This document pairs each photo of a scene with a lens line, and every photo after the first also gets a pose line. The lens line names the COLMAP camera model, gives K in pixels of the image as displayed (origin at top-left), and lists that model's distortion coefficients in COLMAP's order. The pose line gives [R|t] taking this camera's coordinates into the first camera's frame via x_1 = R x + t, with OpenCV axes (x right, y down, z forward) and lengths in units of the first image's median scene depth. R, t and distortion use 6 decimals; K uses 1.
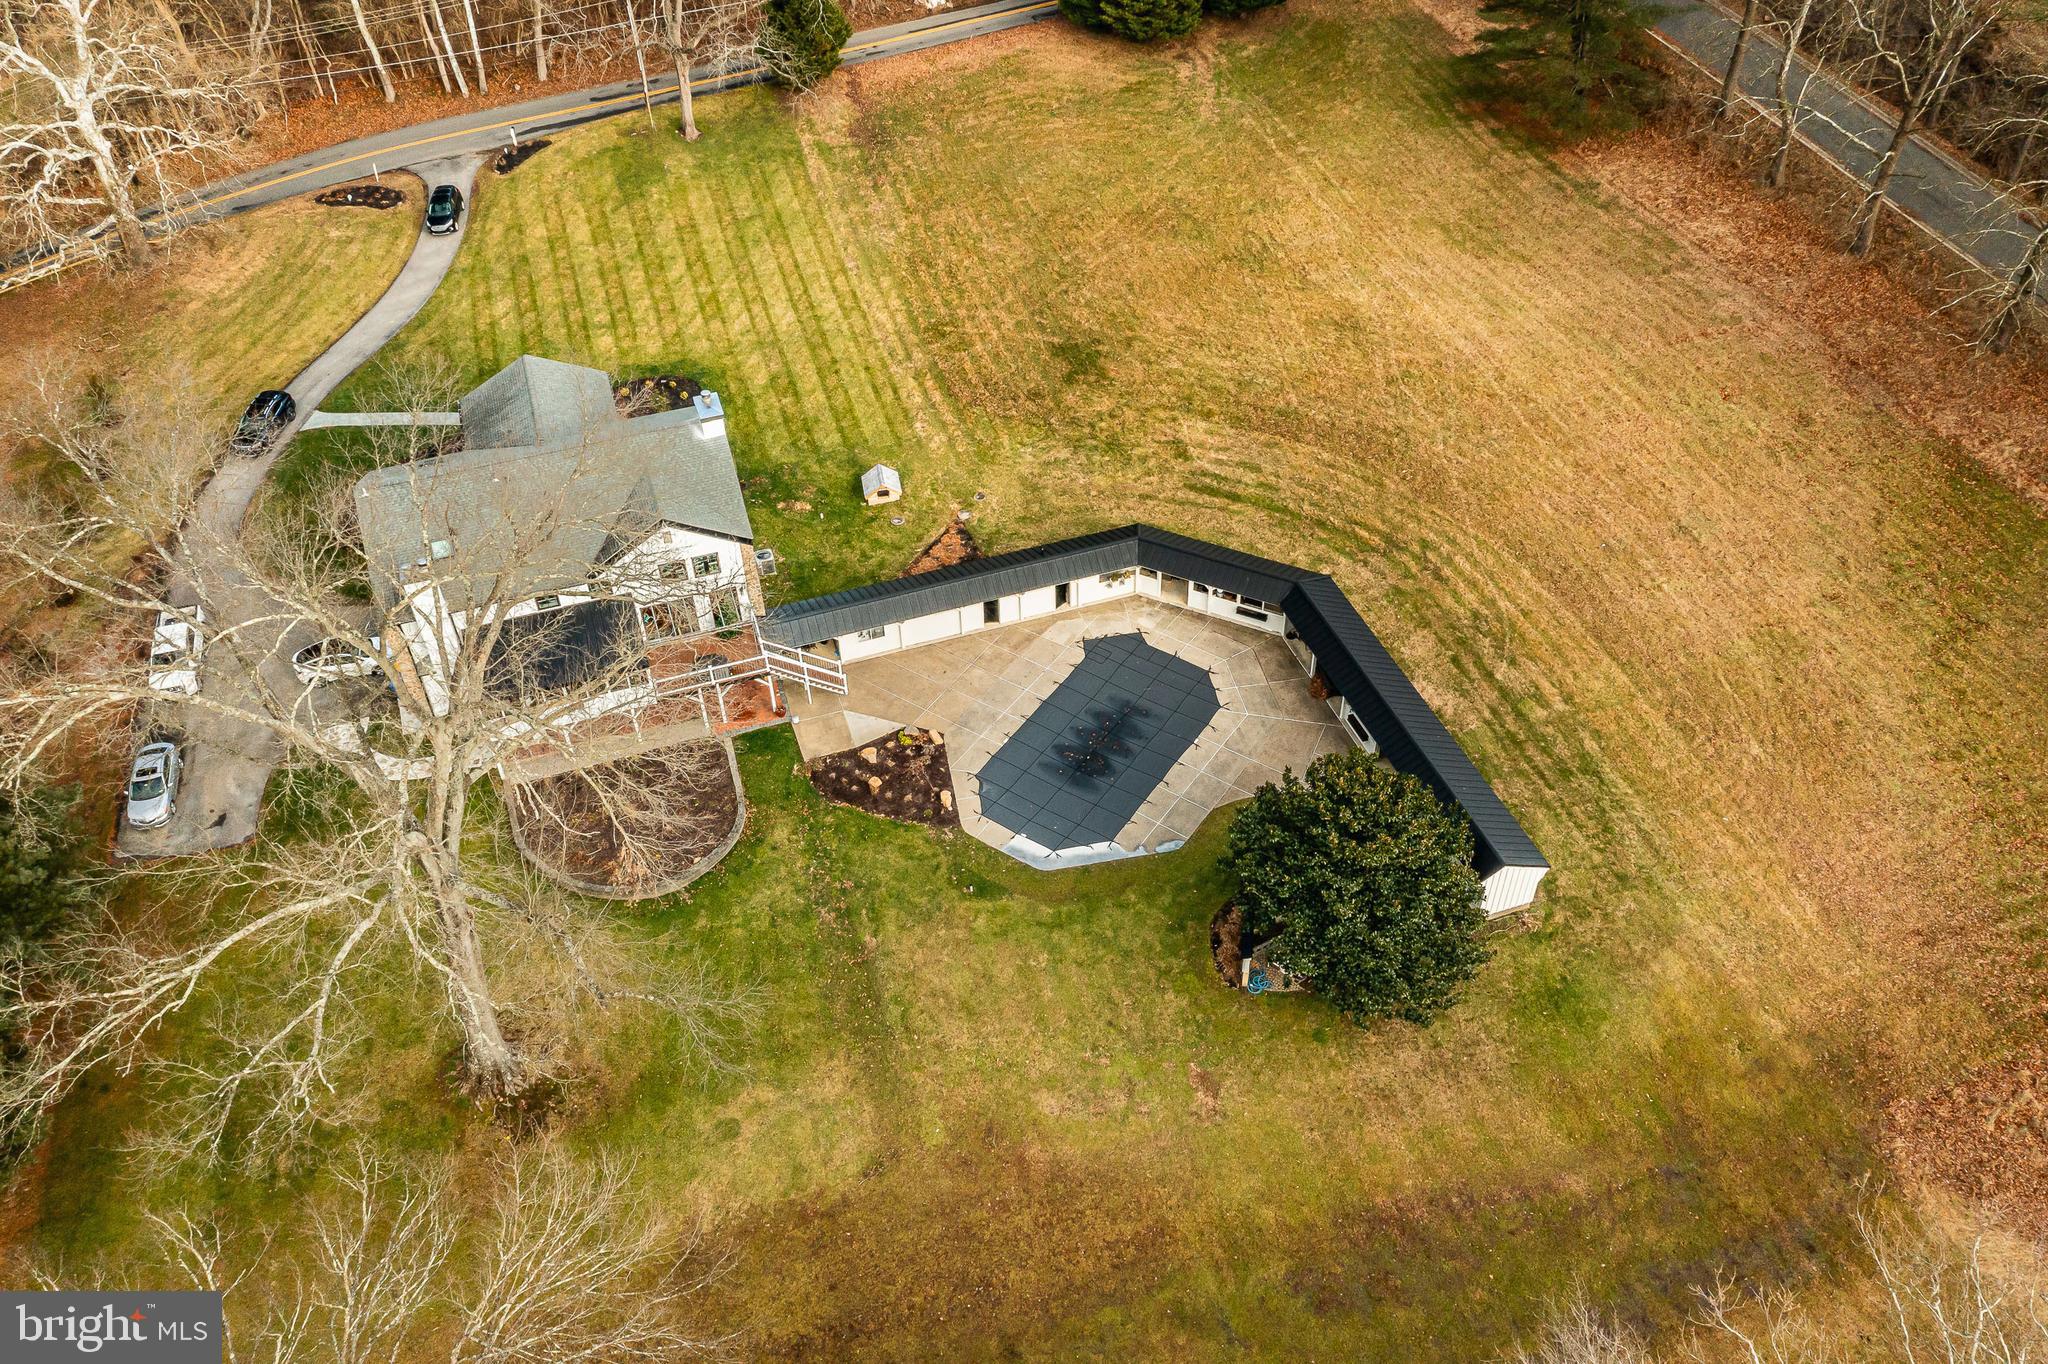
lens RADIAL K [[1612.7, 0, 1018.7], [0, 1612.7, 674.8], [0, 0, 1]] dist [-0.003998, 0.027260]
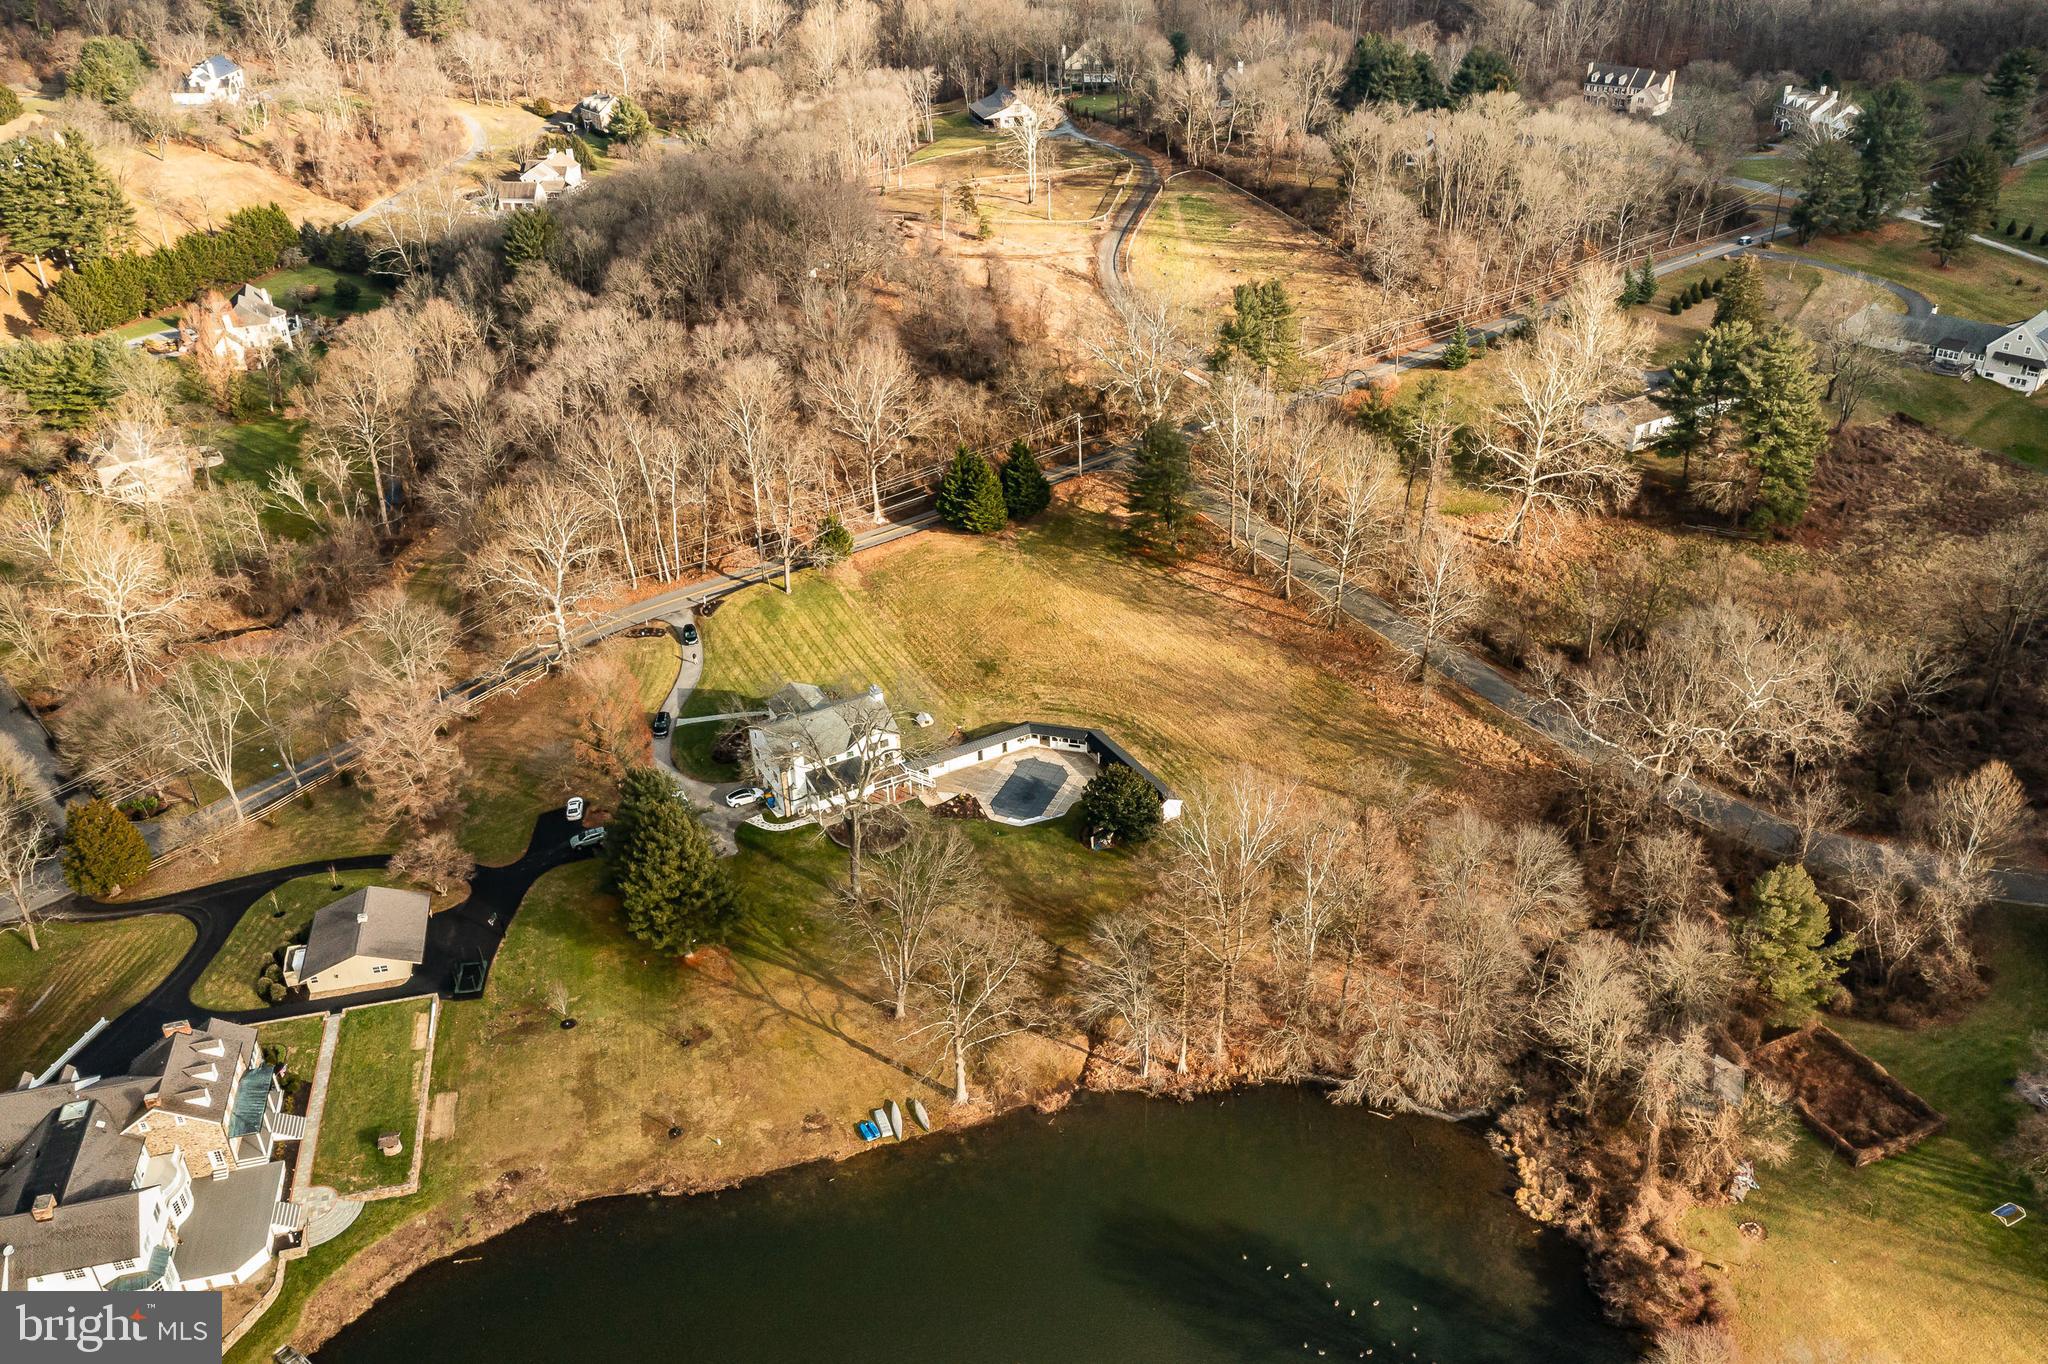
lens RADIAL K [[1636.2, 0, 1020.5], [0, 1636.2, 673.1], [0, 0, 1]] dist [-0.027666, 0.105766]
pose [[0.981919, -0.096349, 0.162946, -0.392491], [0.130924, 0.967363, -0.216953, 0.440495], [-0.136725, 0.234364, 0.962486, -1.720105]]
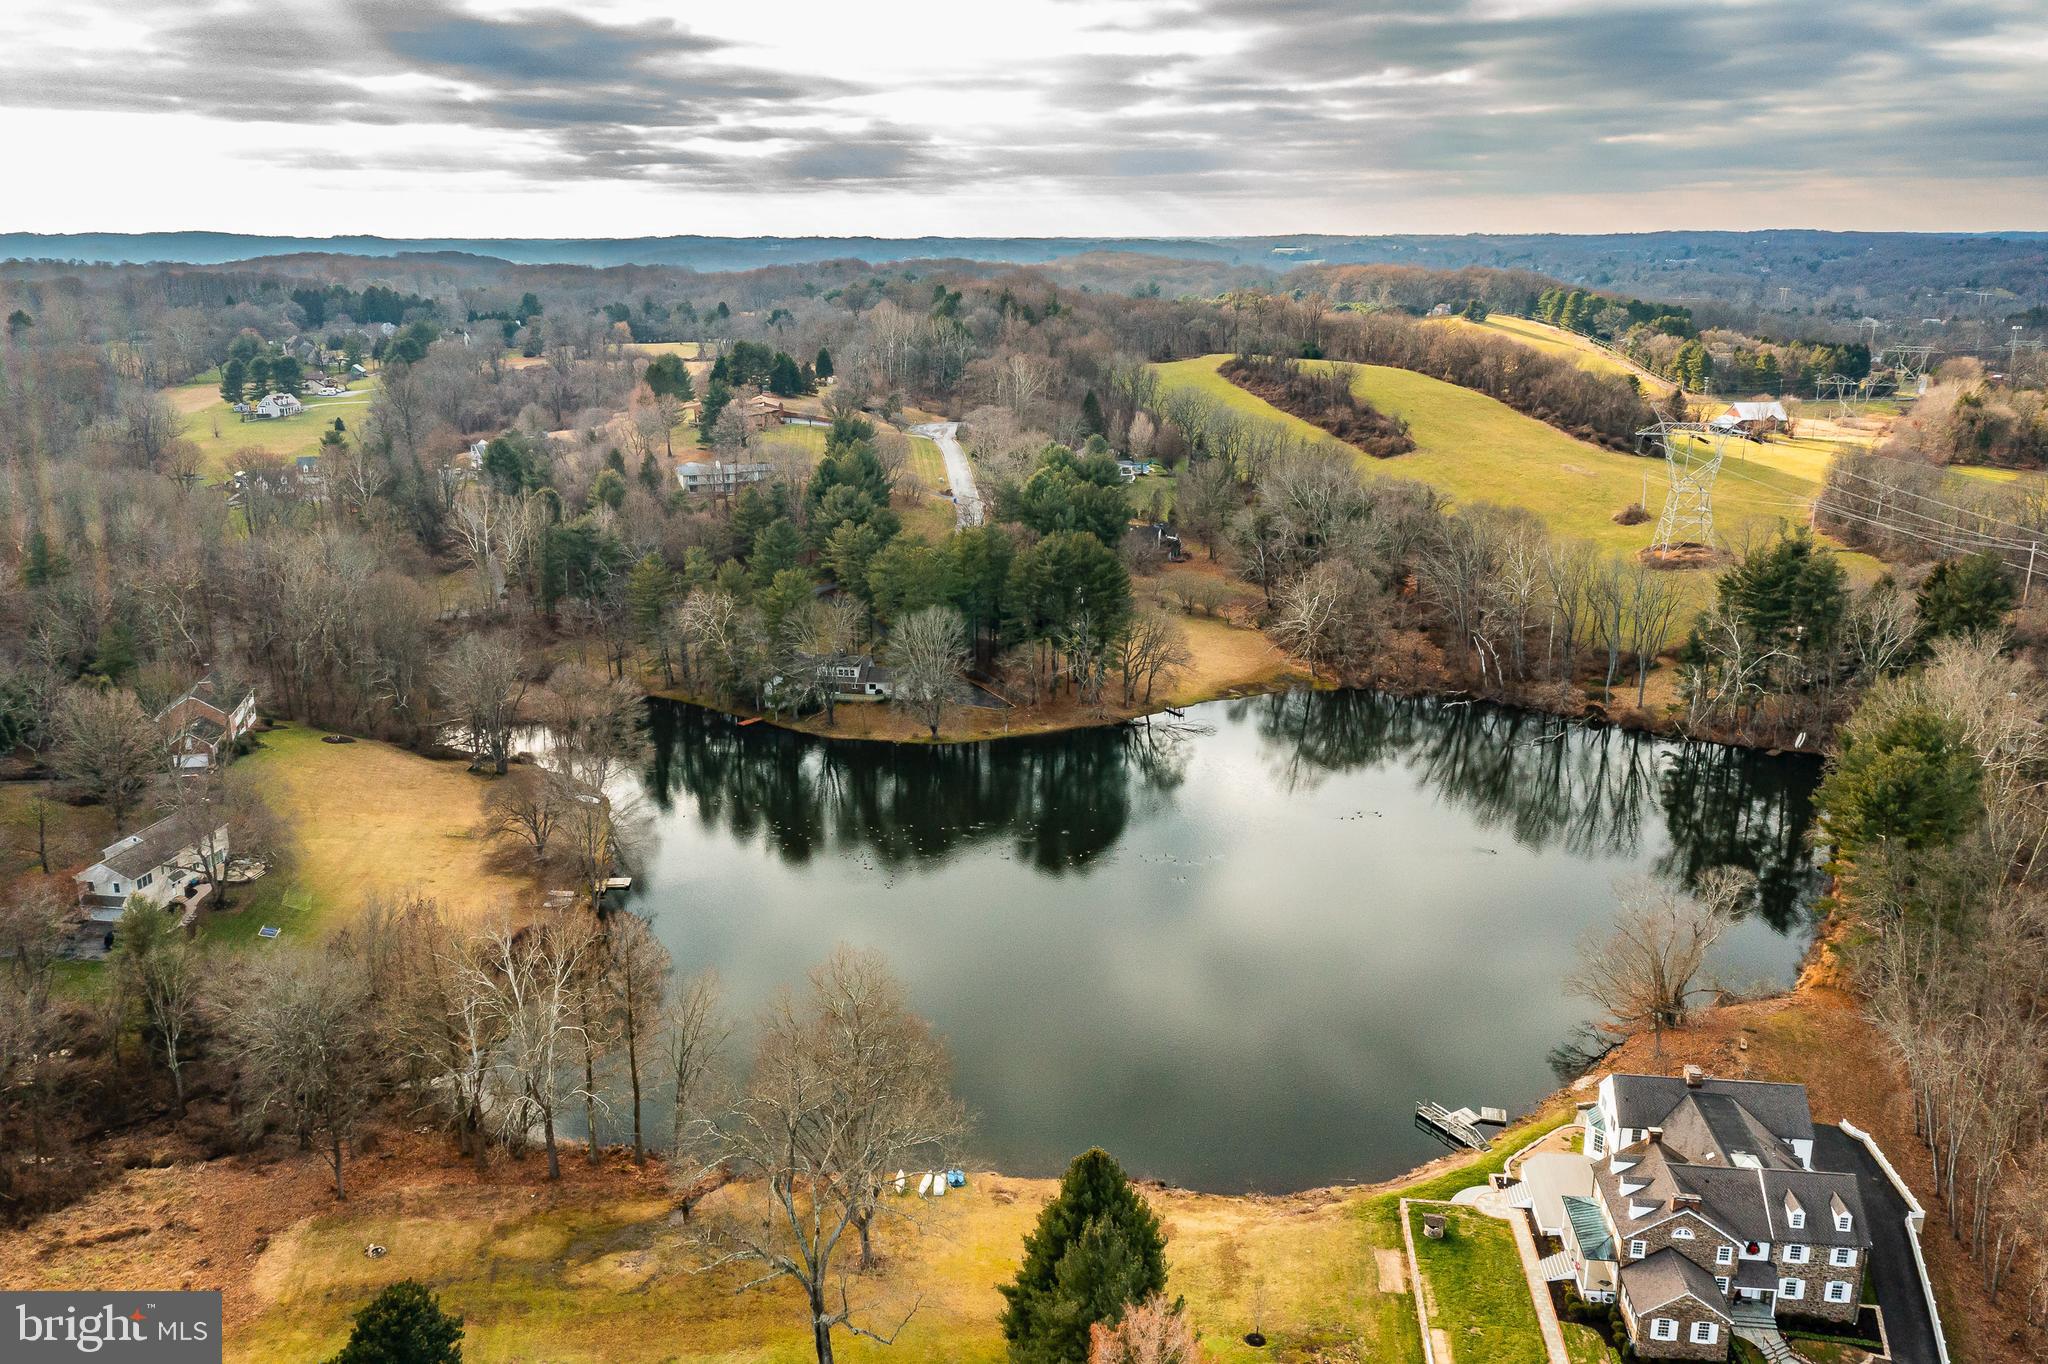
lens RADIAL K [[1612.7, 0, 1018.7], [0, 1612.7, 674.8], [0, 0, 1]] dist [-0.003998, 0.027260]
pose [[-0.986602, -0.020402, 0.161866, -0.702585], [0.126174, 0.533550, 0.836304, -1.559622], [-0.103426, 0.845522, -0.523828, 1.017072]]
